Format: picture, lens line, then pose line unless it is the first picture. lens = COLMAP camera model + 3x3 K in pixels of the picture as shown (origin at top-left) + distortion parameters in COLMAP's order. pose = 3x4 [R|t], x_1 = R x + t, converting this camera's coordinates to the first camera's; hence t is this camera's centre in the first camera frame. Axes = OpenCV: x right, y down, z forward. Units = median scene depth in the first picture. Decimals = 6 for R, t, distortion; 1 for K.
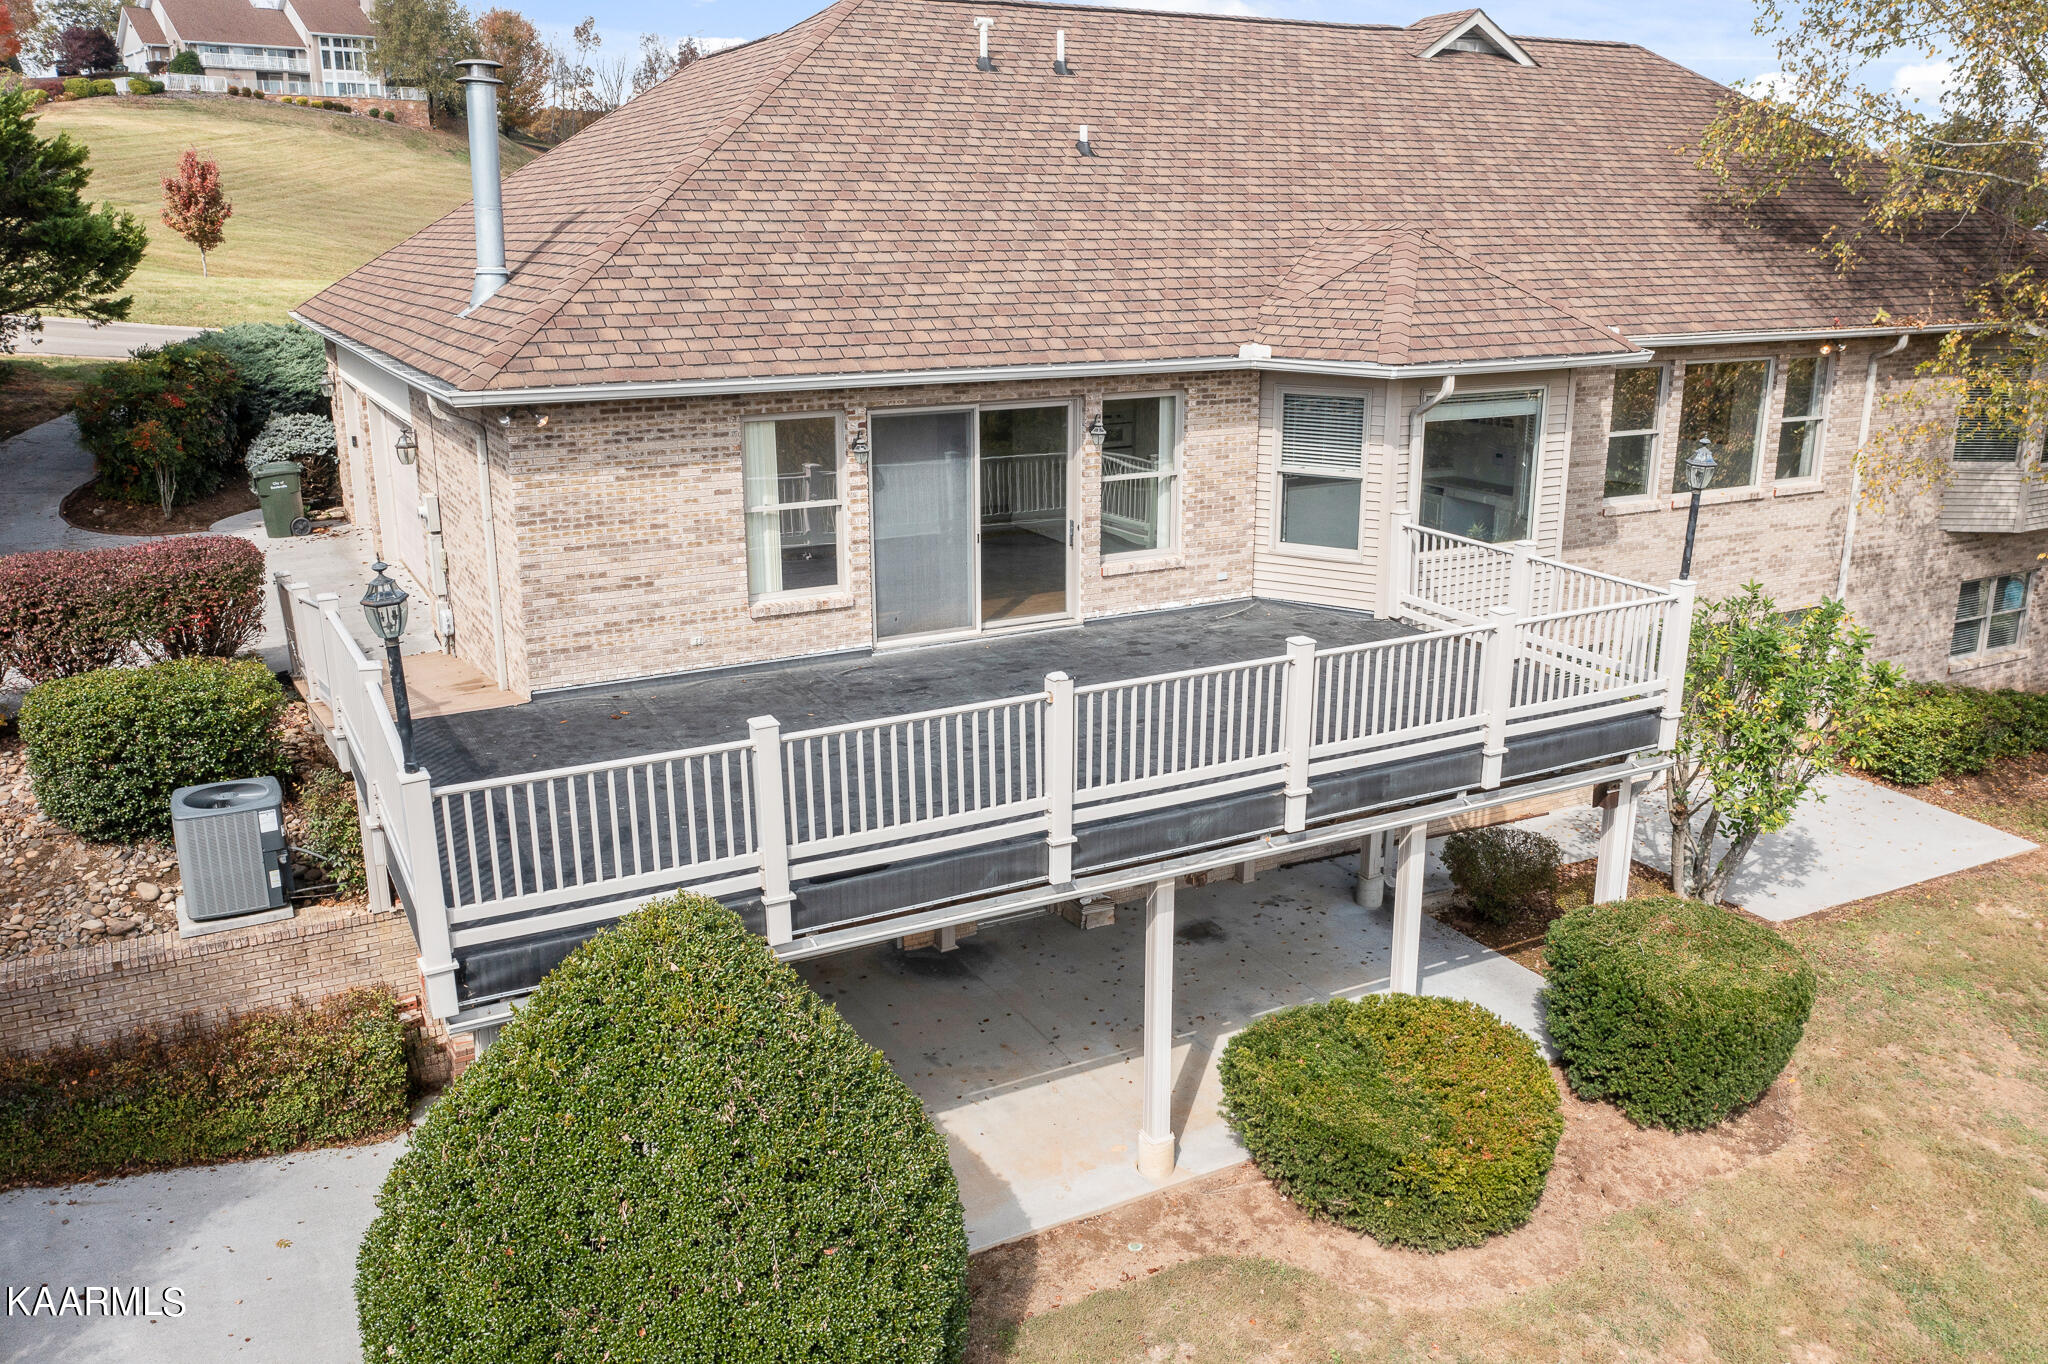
lens RADIAL K [[1610.9, 0, 1018.4], [0, 1610.9, 684.4], [0, 0, 1]] dist [-0.026461, 0.000878]
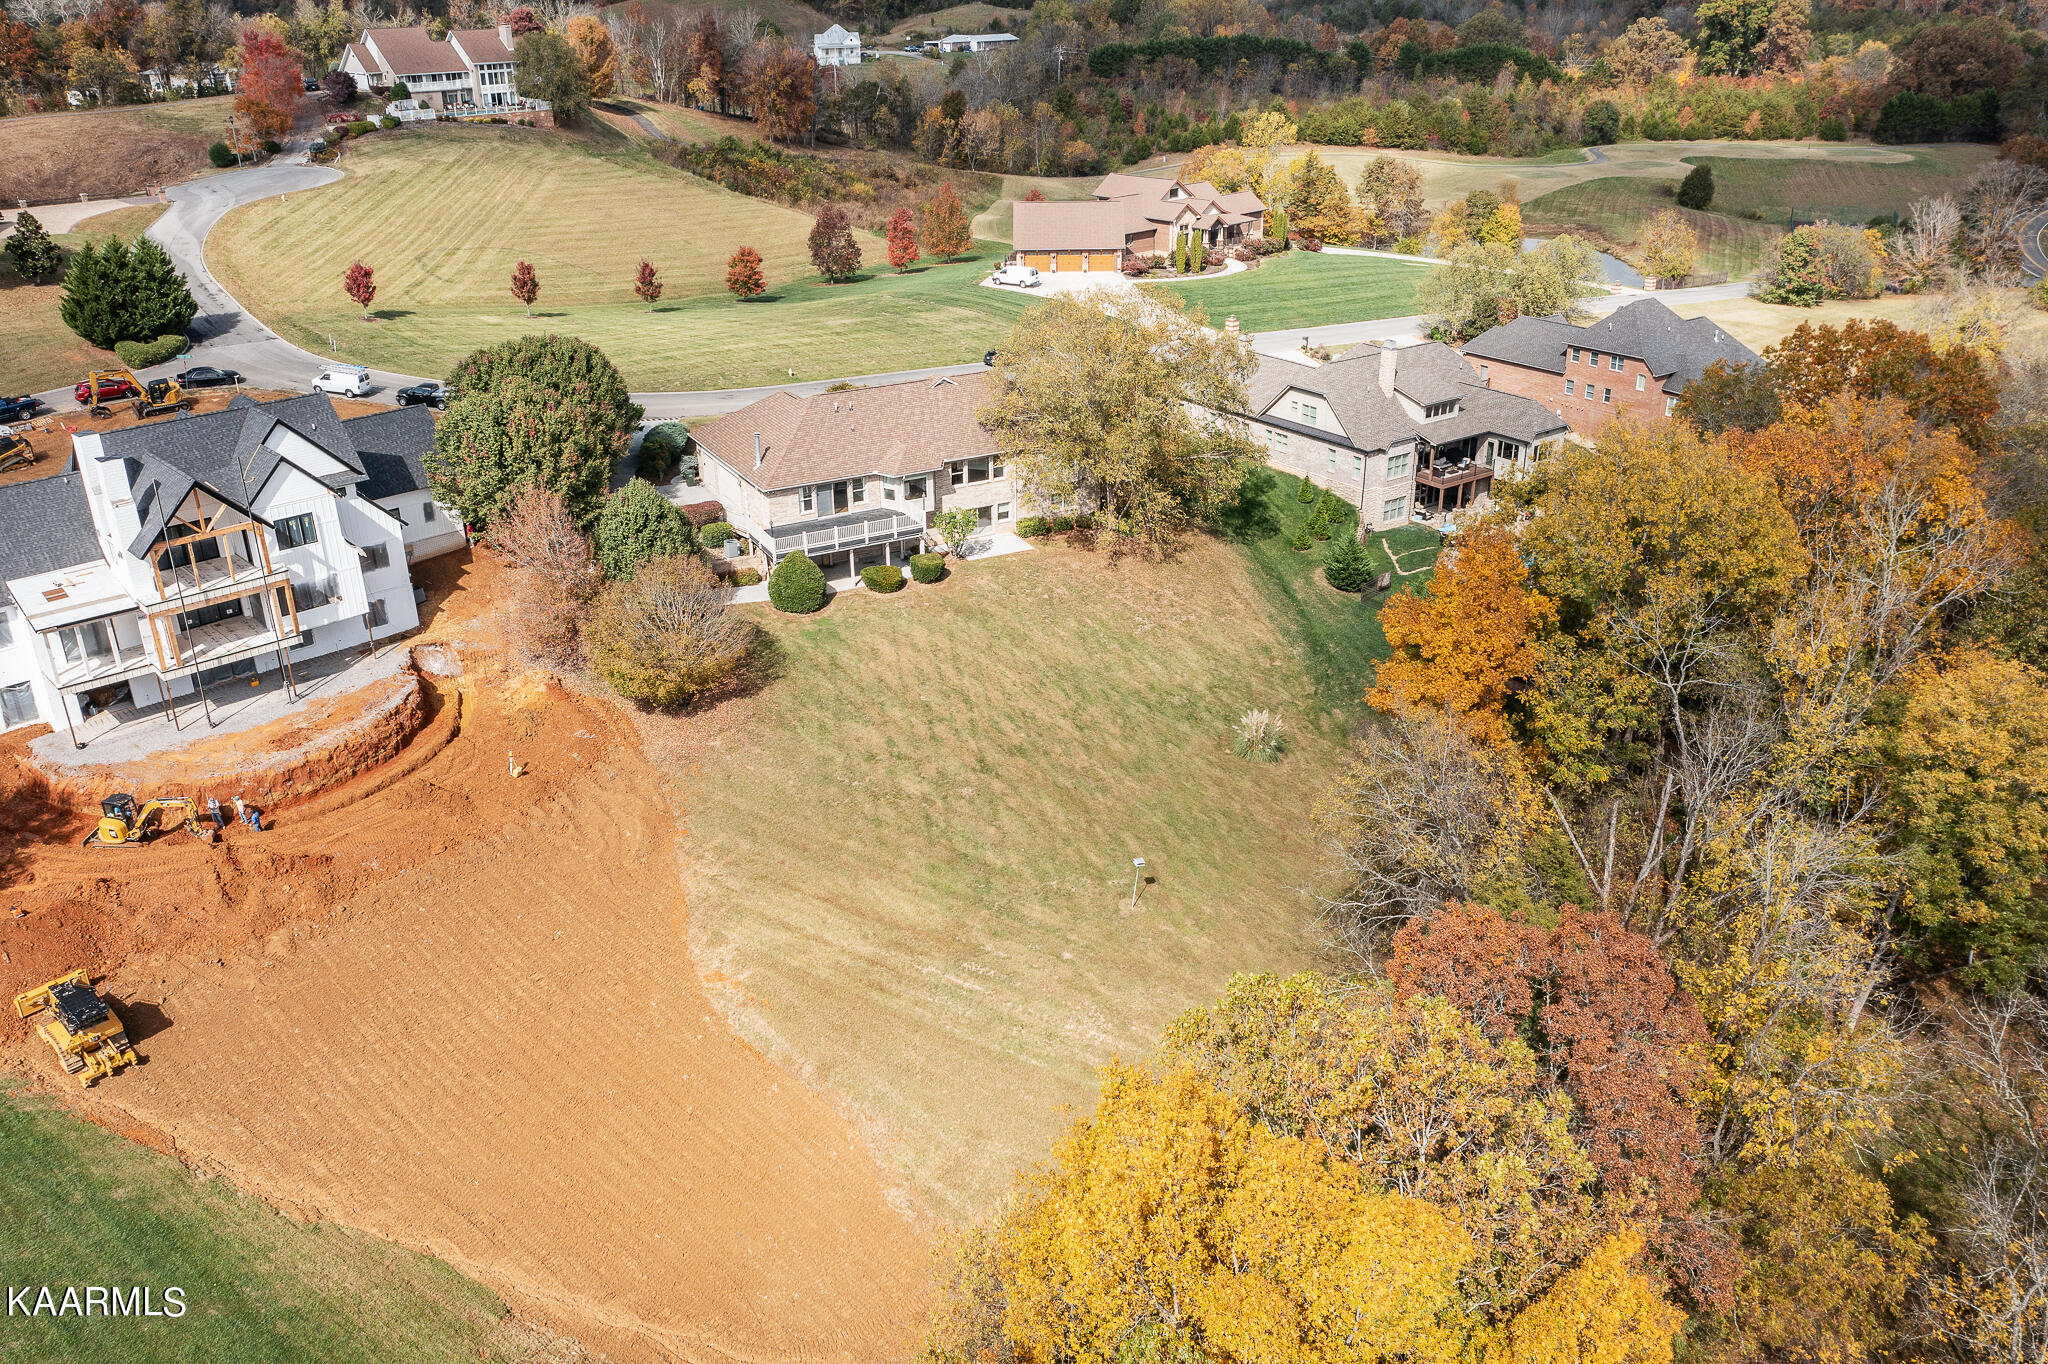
lens RADIAL K [[1703.8, 0, 1078.0], [0, 1703.8, 651.4], [0, 0, 1]] dist [-0.025475, 0.004301]
pose [[0.999579, -0.008697, 0.027686, 0.717600], [0.005274, 0.992588, 0.121416, -0.298811], [-0.028537, -0.121219, 0.992215, -5.565840]]
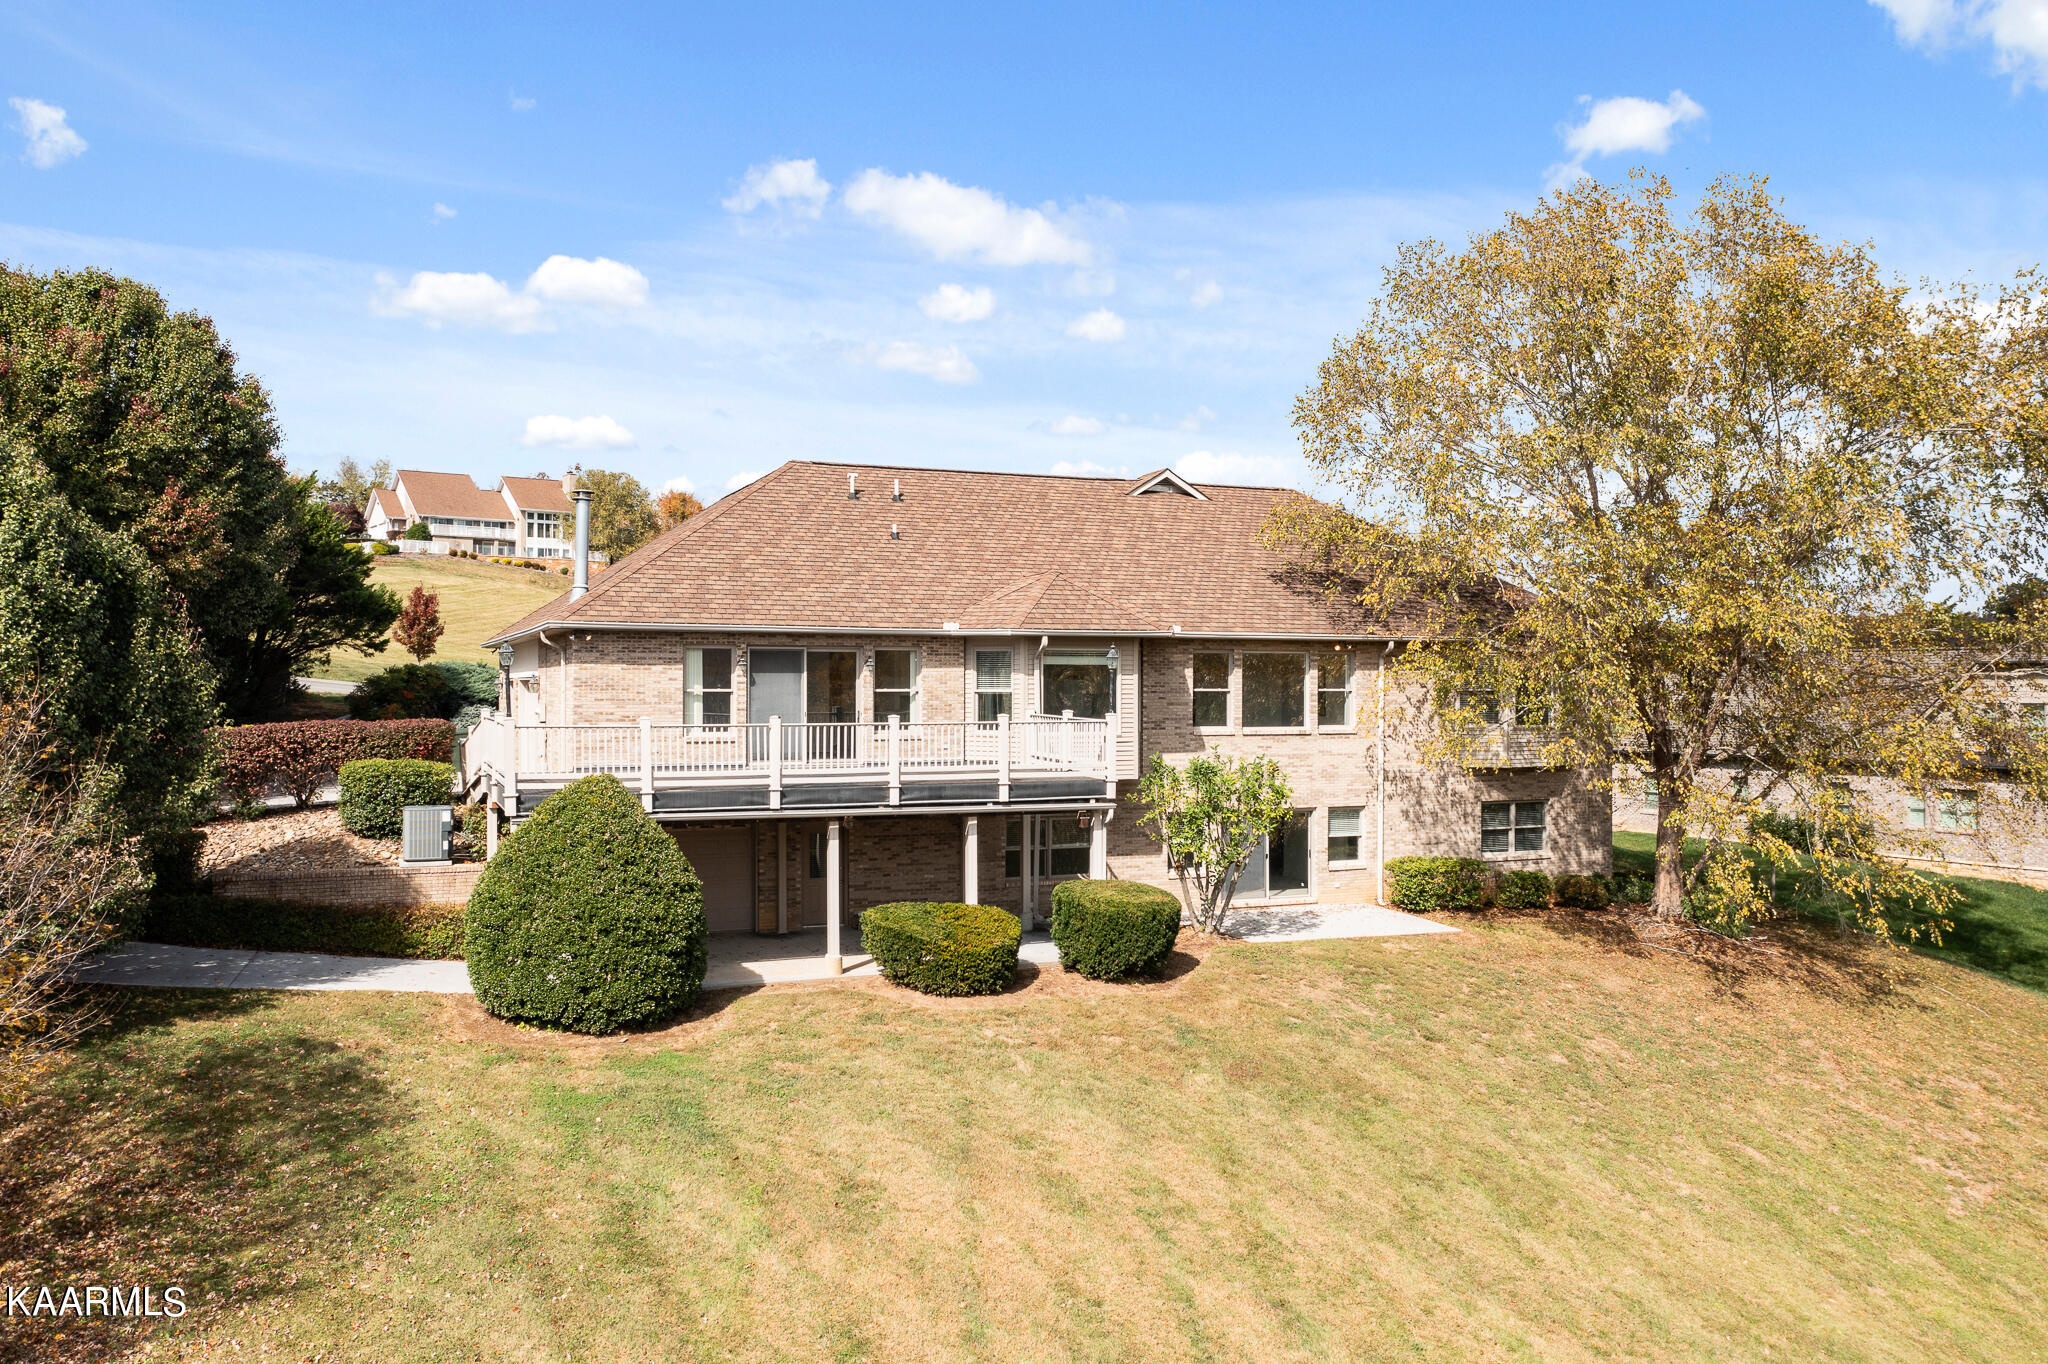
lens RADIAL K [[1625.9, 0, 1016.4], [0, 1625.9, 689.7], [0, 0, 1]] dist [-0.029783, 0.012575]
pose [[0.995381, 0.004535, -0.095898, 0.389277], [-0.030804, 0.961157, -0.274278, 0.384991], [0.090929, 0.275965, 0.956857, -0.821848]]
